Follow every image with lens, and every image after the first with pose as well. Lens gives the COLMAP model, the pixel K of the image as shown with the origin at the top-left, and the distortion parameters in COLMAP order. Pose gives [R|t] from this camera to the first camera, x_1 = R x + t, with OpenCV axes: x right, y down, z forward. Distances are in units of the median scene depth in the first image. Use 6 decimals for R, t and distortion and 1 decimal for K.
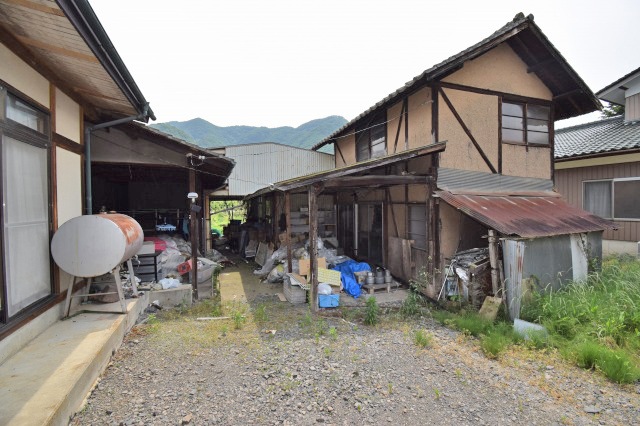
lens RADIAL K [[282.6, 0, 321.6], [0, 282.6, 211.5], [0, 0, 1]] dist [0.013672, -0.022060]
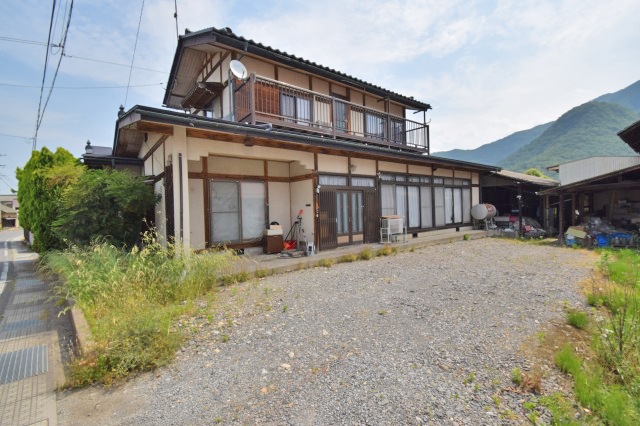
lens RADIAL K [[282.6, 0, 321.6], [0, 282.6, 211.5], [0, 0, 1]] dist [0.013672, -0.022060]
pose [[0.292200, 0.017747, -0.956193, 1.384916], [-0.000299, 0.999829, 0.018466, 0.026127], [0.956357, -0.005110, 0.292155, -1.350334]]
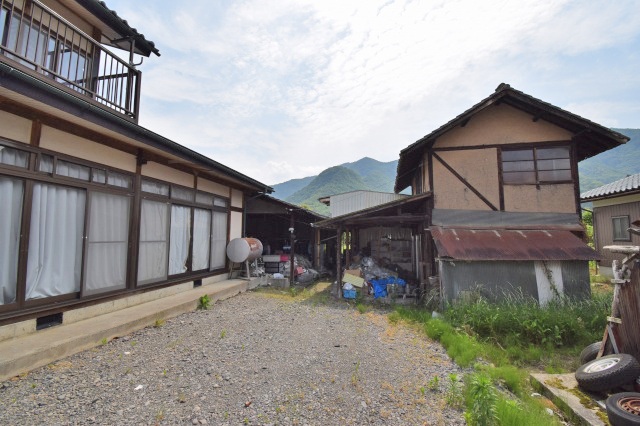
lens RADIAL K [[282.6, 0, 321.6], [0, 282.6, 211.5], [0, 0, 1]] dist [0.013672, -0.022060]
pose [[0.844632, -0.033898, -0.534272, 0.685607], [-0.025101, 0.994388, -0.102772, 0.011524], [0.534758, 0.100216, 0.839042, -0.440915]]
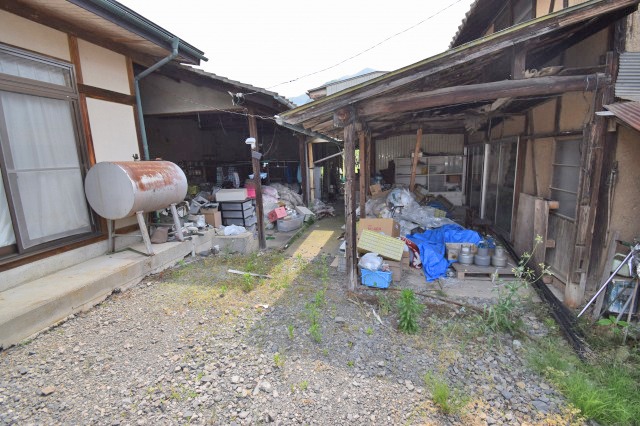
lens RADIAL K [[282.6, 0, 321.6], [0, 282.6, 211.5], [0, 0, 1]] dist [0.013672, -0.022060]
pose [[0.844963, 0.074493, -0.529611, 0.249028], [0.018189, 0.985677, 0.167662, 0.020134], [0.534515, -0.151302, 0.831506, 0.309290]]
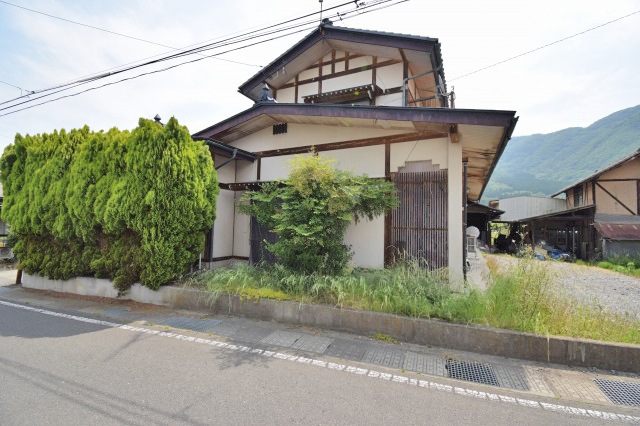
lens RADIAL K [[282.6, 0, 321.6], [0, 282.6, 211.5], [0, 0, 1]] dist [0.013672, -0.022060]
pose [[0.660131, -0.005737, -0.751128, 0.681435], [-0.046287, 0.997760, -0.048299, 0.062877], [0.749723, 0.066651, 0.658387, -2.520703]]
